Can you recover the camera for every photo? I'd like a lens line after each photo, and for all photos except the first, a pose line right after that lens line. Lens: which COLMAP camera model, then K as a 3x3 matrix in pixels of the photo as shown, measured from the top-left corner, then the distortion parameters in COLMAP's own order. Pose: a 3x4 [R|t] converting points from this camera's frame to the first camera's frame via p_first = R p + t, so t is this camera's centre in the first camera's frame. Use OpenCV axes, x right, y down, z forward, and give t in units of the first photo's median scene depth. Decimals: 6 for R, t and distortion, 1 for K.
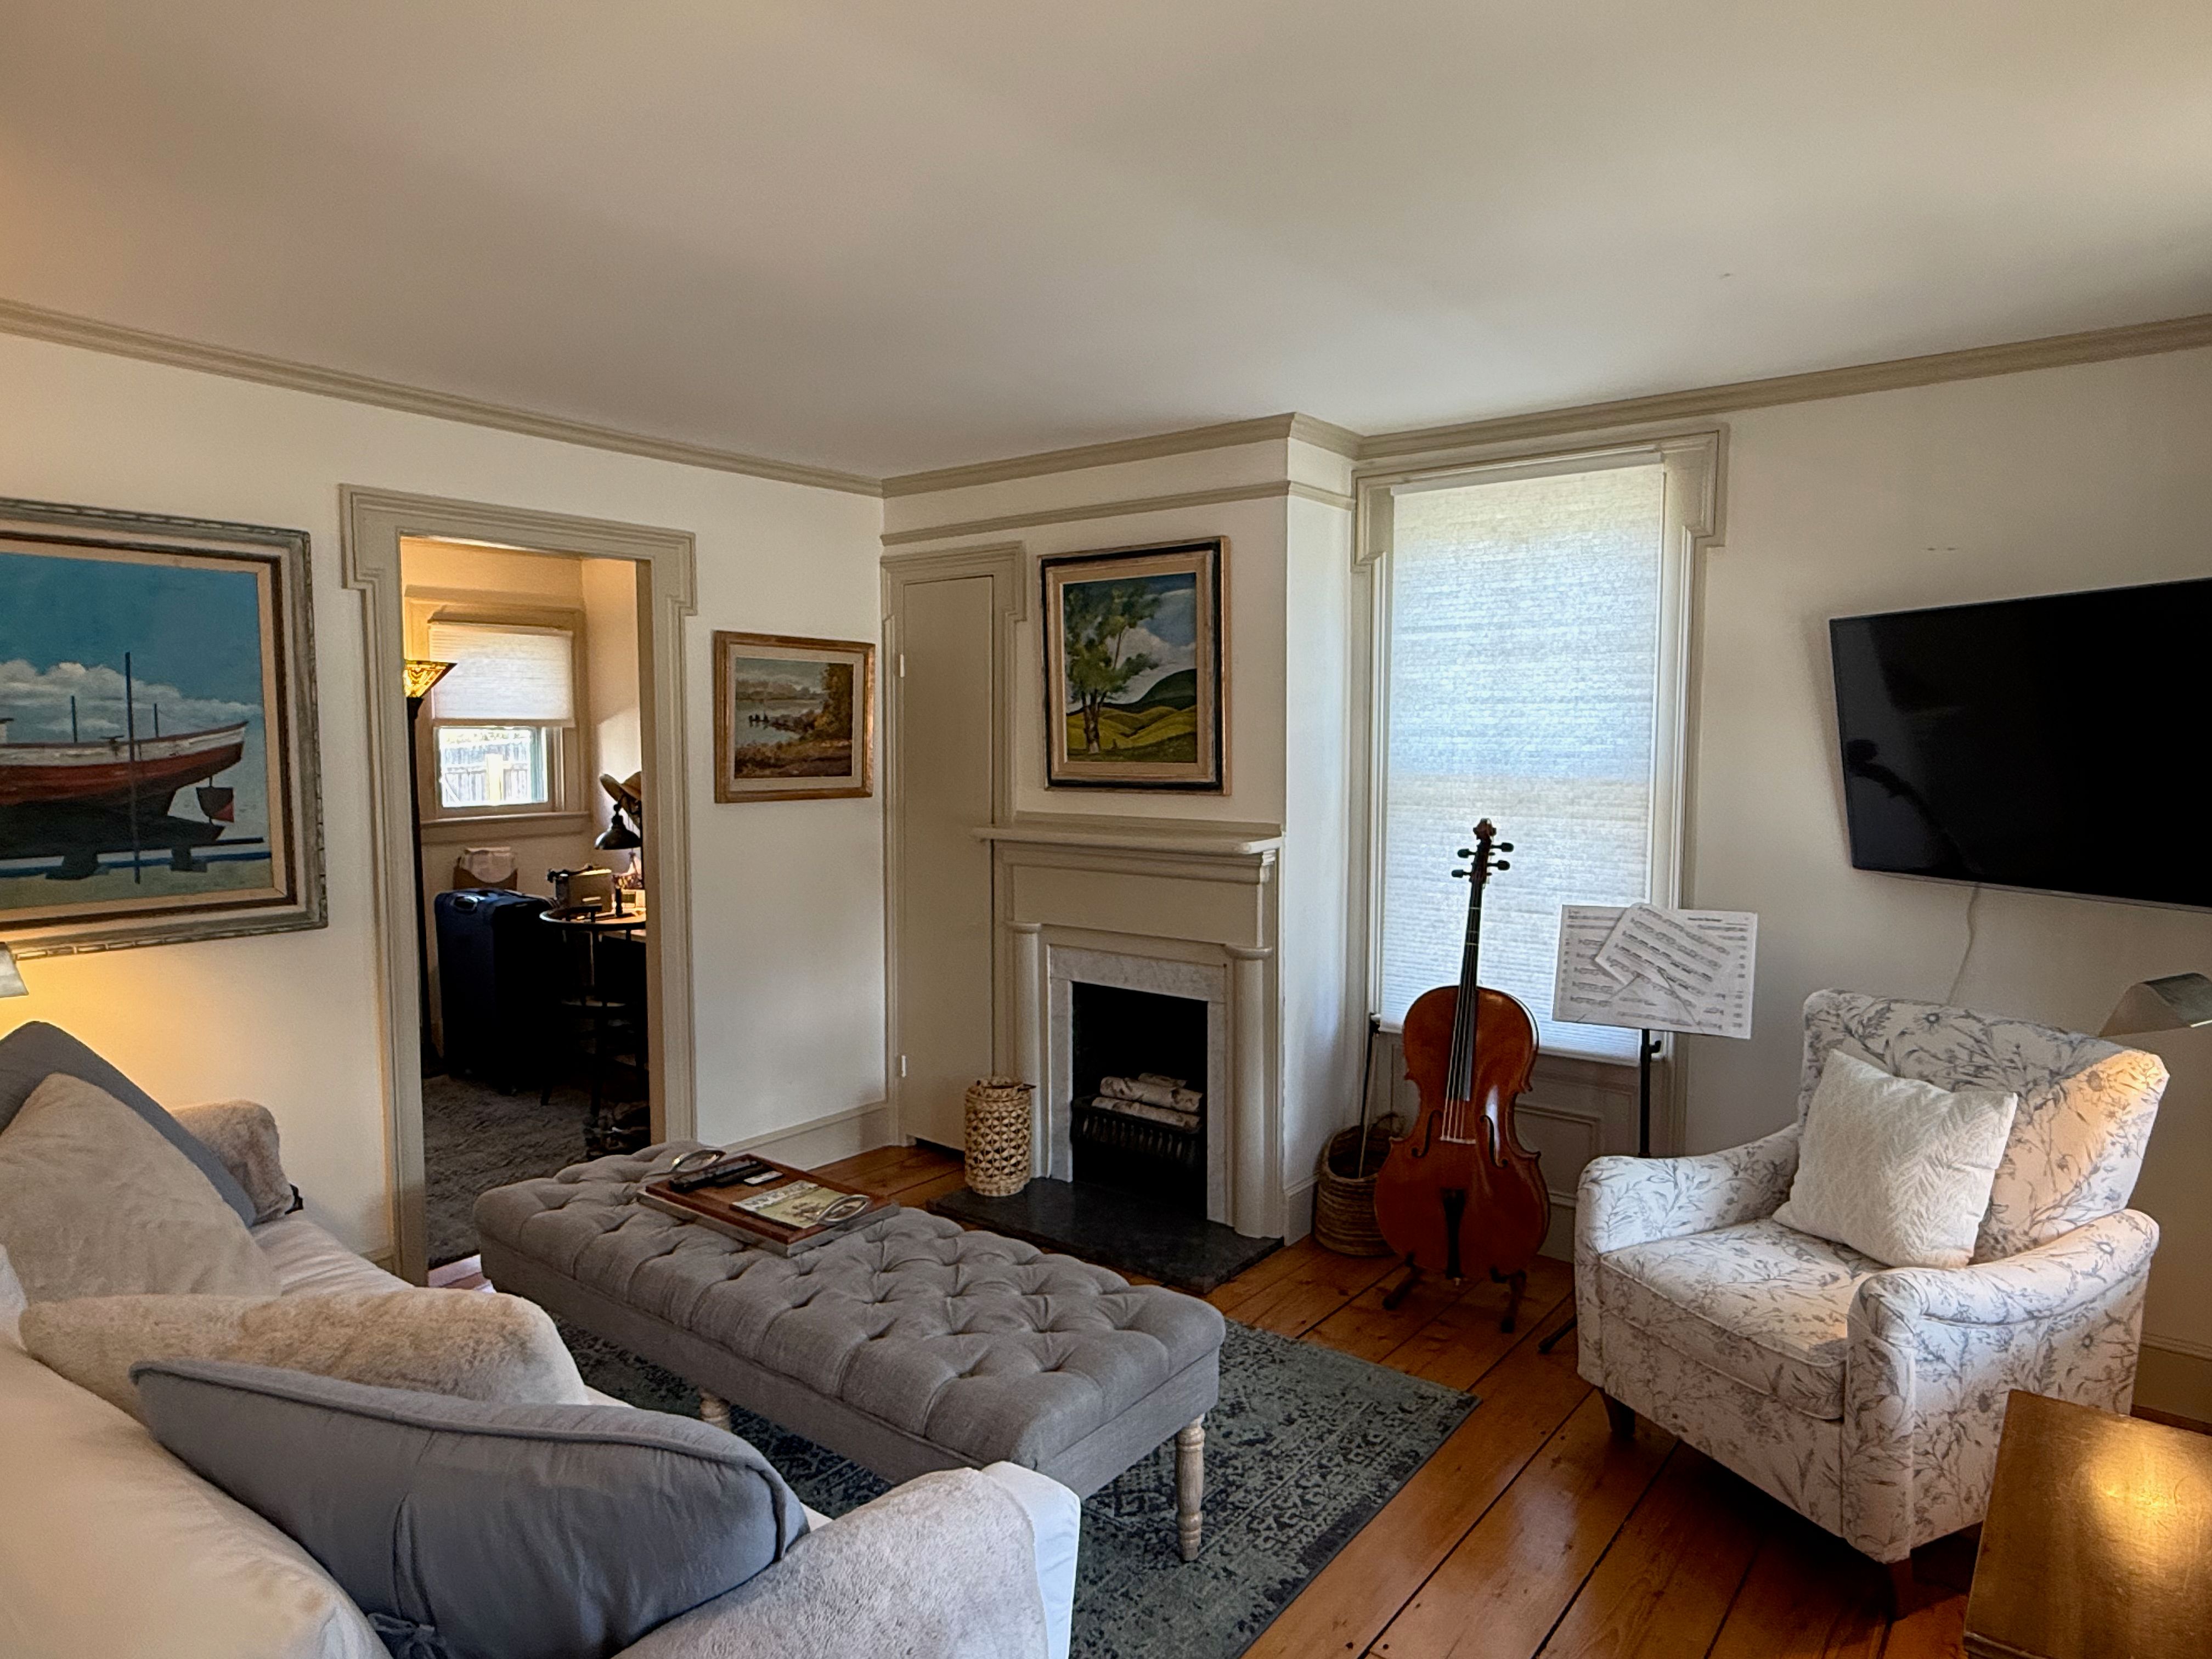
lens RADIAL K [[1312.7, 0, 1097.8], [0, 1312.7, 826.8], [0, 0, 1]] dist [-0.004060, -0.001418]
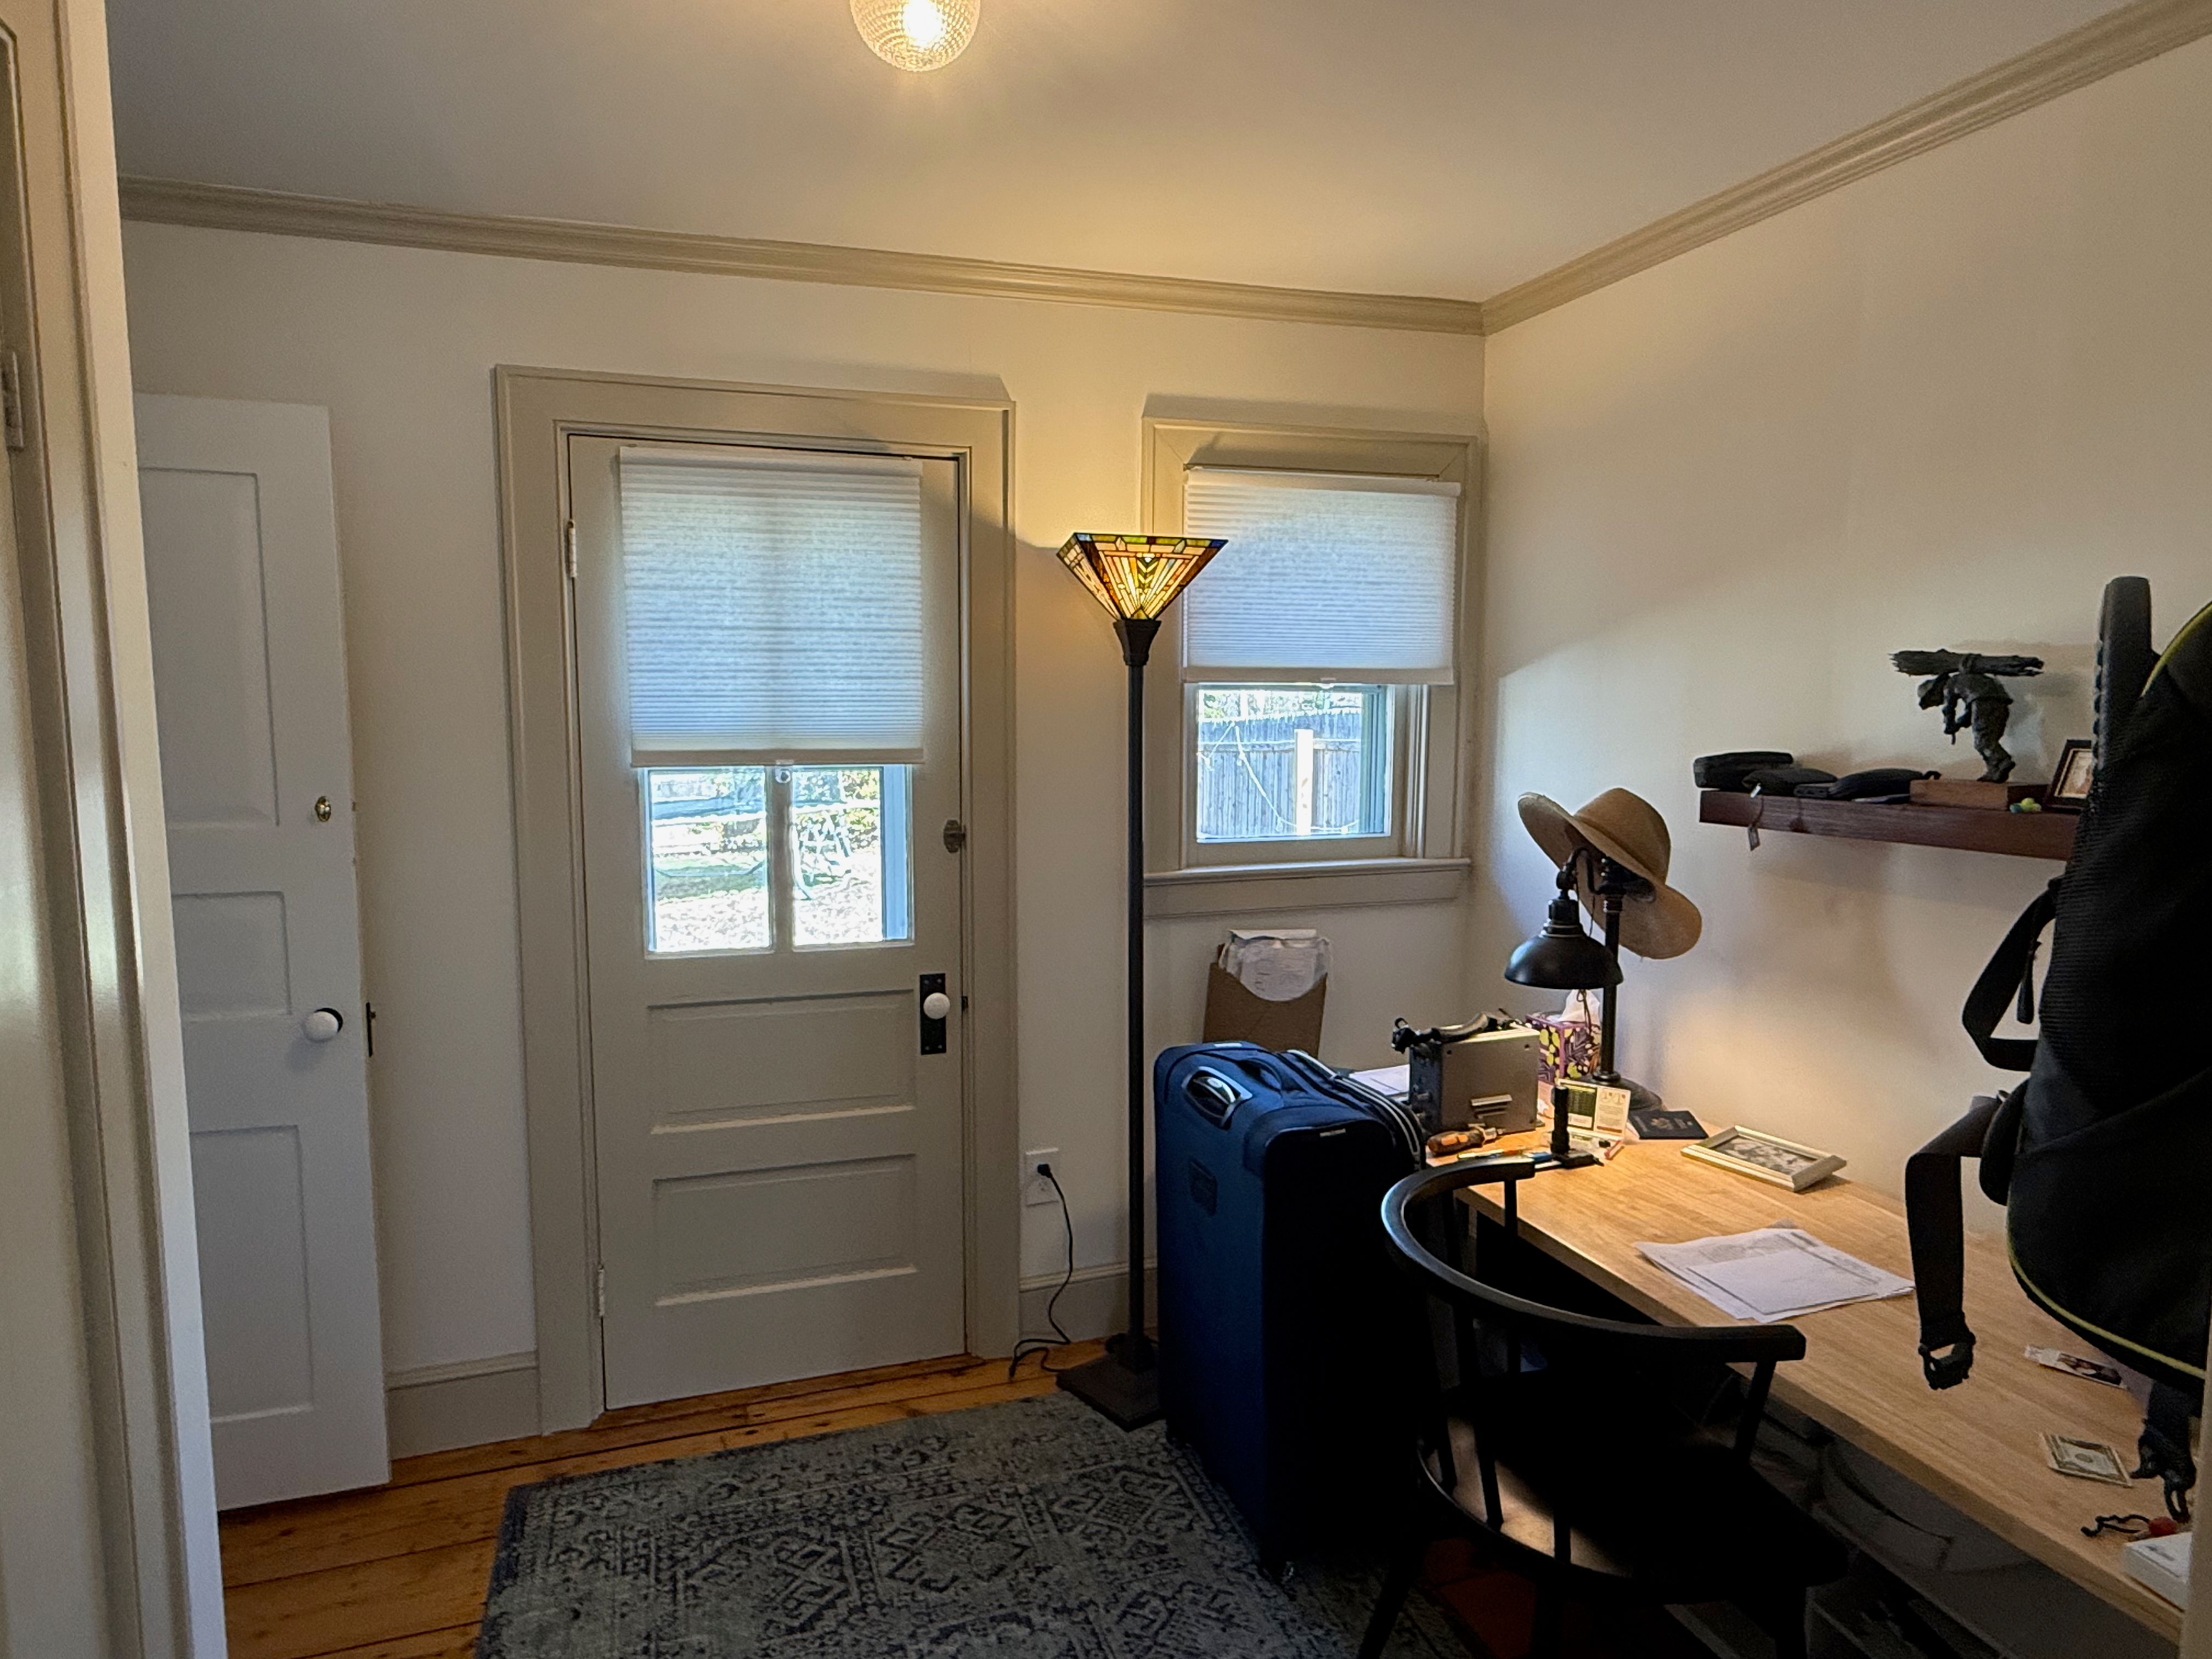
lens RADIAL K [[1312.7, 0, 1097.8], [0, 1312.7, 826.8], [0, 0, 1]] dist [-0.004060, -0.001418]
pose [[0.830740, 0.058883, -0.553537, -0.259975], [-0.046618, 0.998256, 0.036226, -0.038499], [0.554705, -0.004290, 0.832036, 0.576409]]
